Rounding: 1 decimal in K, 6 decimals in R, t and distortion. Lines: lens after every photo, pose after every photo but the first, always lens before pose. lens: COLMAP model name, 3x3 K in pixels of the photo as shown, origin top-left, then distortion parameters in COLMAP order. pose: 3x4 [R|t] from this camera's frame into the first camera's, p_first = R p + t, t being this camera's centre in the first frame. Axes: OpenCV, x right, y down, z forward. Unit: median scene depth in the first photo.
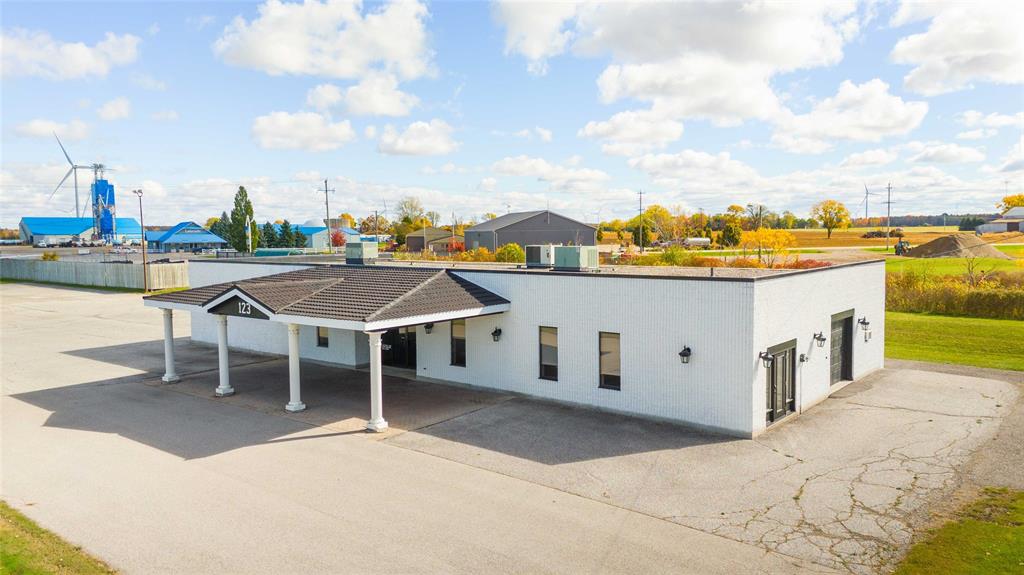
lens RADIAL K [[749.2, 0, 512.0], [0, 749.2, 287.5], [0, 0, 1]] dist [0.092363, -0.094212]
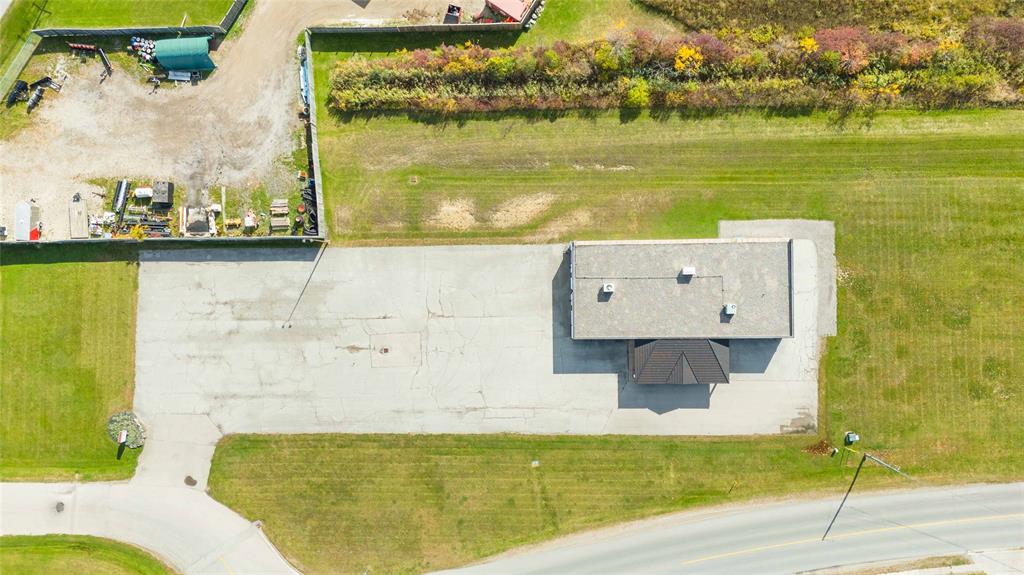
lens RADIAL K [[749.2, 0, 512.0], [0, 749.2, 287.5], [0, 0, 1]] dist [0.092363, -0.094212]
pose [[0.766171, -0.642497, -0.013396, -0.699390], [0.069403, 0.062003, 0.995660, -4.318801], [-0.638878, -0.763776, 0.092096, 1.648139]]
